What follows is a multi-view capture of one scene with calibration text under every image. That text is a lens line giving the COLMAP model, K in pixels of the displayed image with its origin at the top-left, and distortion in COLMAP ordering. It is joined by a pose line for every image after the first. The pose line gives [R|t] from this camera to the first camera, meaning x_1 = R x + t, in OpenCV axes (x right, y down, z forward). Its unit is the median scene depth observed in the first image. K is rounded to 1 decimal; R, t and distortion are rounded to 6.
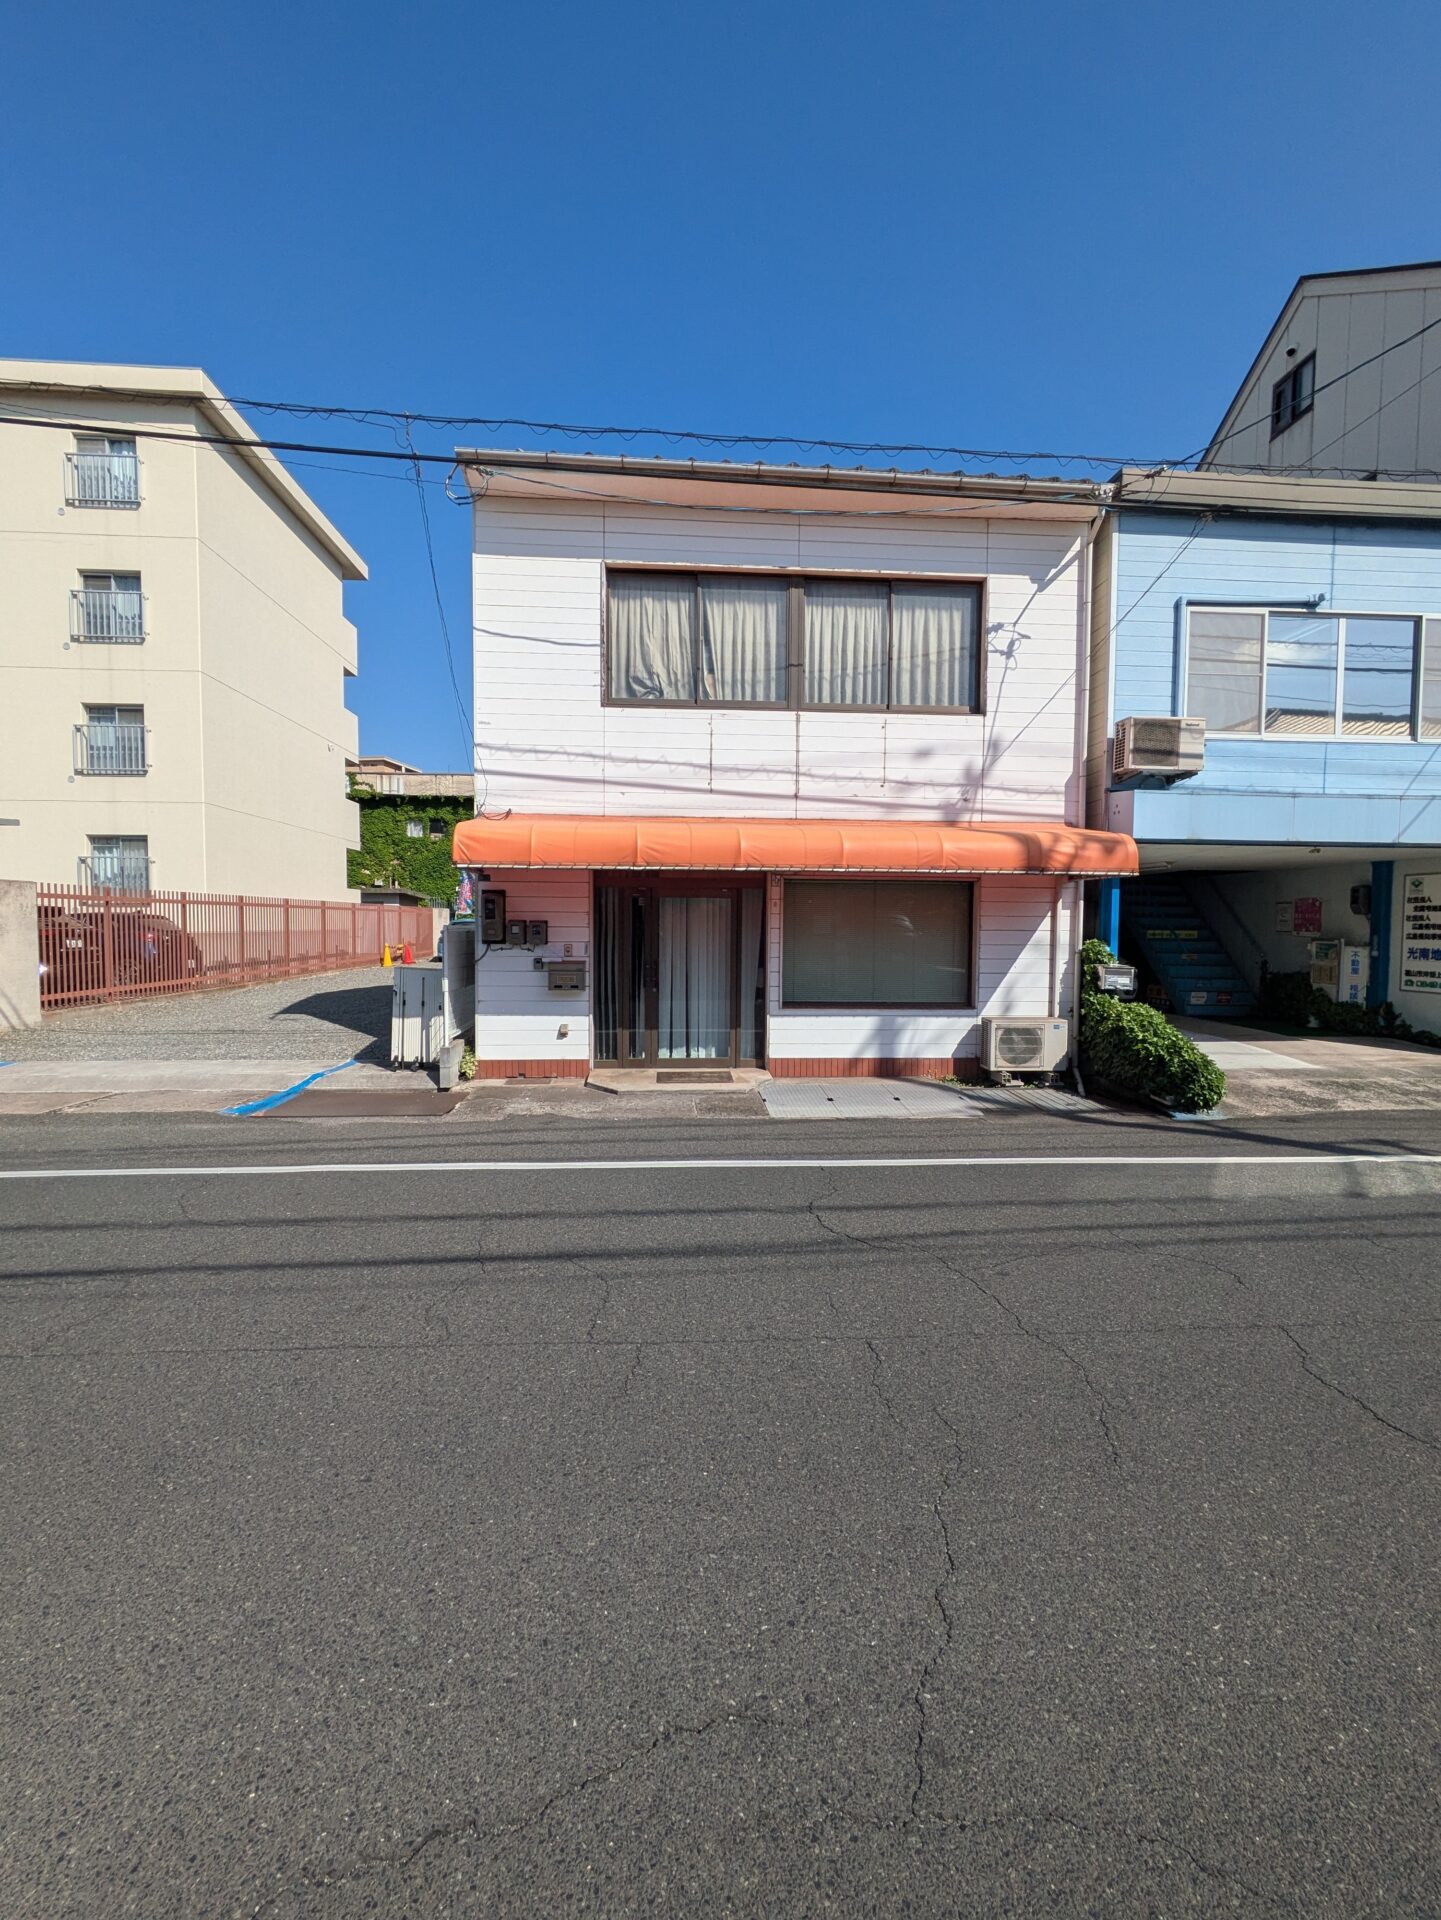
lens RADIAL K [[787.7, 0, 727.0], [0, 787.7, 959.8], [0, 0, 1]] dist [0.000648, 0.000754]
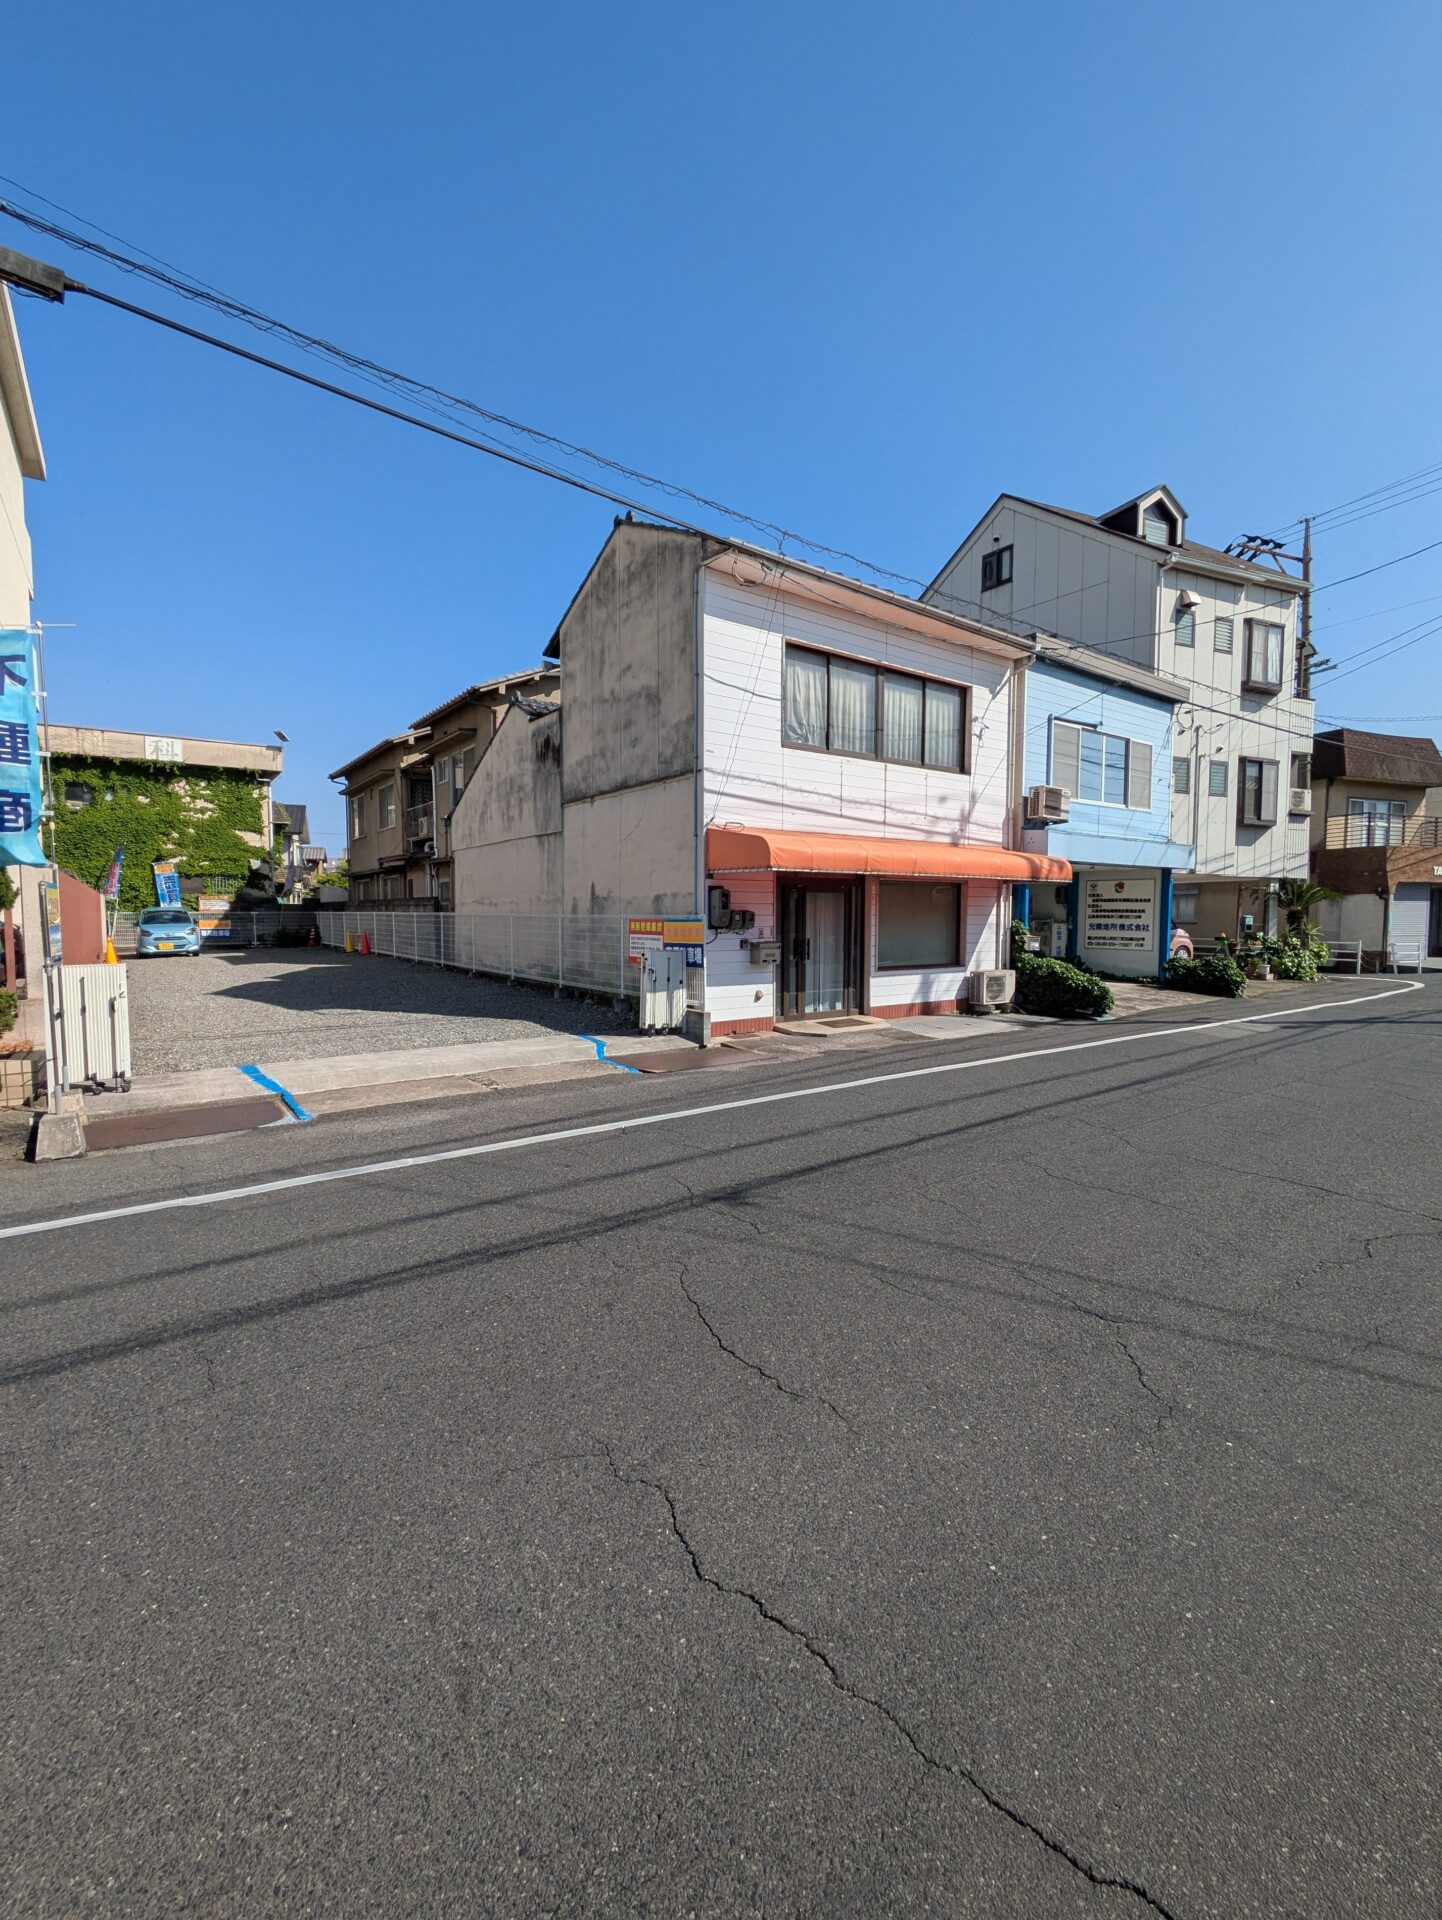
lens RADIAL K [[762.6, 0, 715.4], [0, 762.6, 959.4], [0, 0, 1]] dist [0.001300, -0.000101]
pose [[0.866680, -0.036872, 0.497500, -0.869324], [0.026758, 0.999265, 0.027445, -0.005452], [-0.498147, -0.010474, 0.867030, -0.049721]]
